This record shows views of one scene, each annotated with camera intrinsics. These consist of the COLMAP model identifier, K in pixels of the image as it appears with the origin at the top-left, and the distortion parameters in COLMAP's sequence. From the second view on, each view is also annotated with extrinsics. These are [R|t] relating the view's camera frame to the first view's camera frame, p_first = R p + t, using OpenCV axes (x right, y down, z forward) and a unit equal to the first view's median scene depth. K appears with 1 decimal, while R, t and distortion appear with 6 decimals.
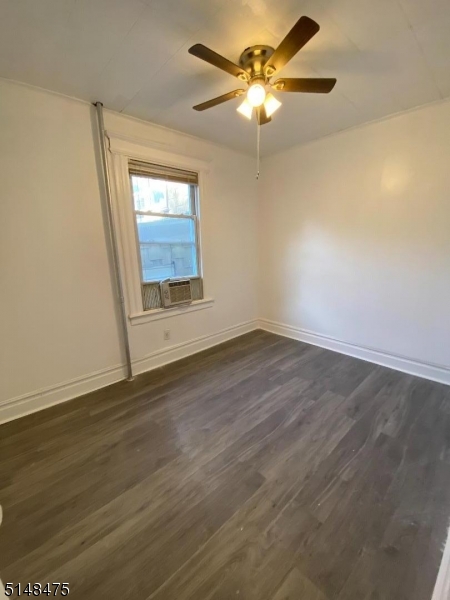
lens RADIAL K [[245.9, 0, 223.5], [0, 245.9, 299.9], [0, 0, 1]] dist [0.026006, -0.021358]
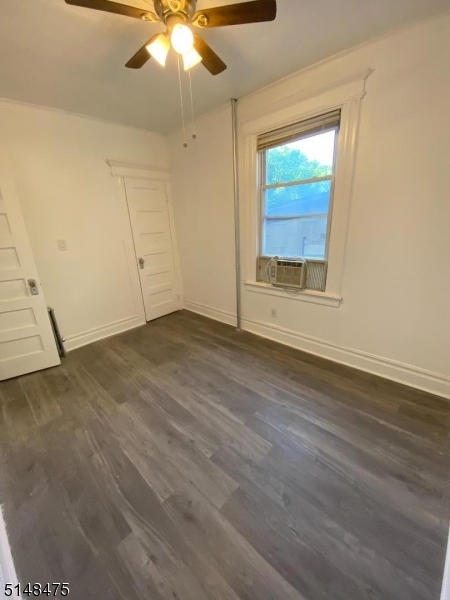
lens RADIAL K [[245.9, 0, 223.5], [0, 245.9, 299.9], [0, 0, 1]] dist [0.026006, -0.021358]
pose [[0.065278, 0.329968, -0.941732, 0.832866], [-0.175566, 0.932821, 0.314676, -0.224096], [0.982301, 0.144795, 0.118823, 0.835825]]
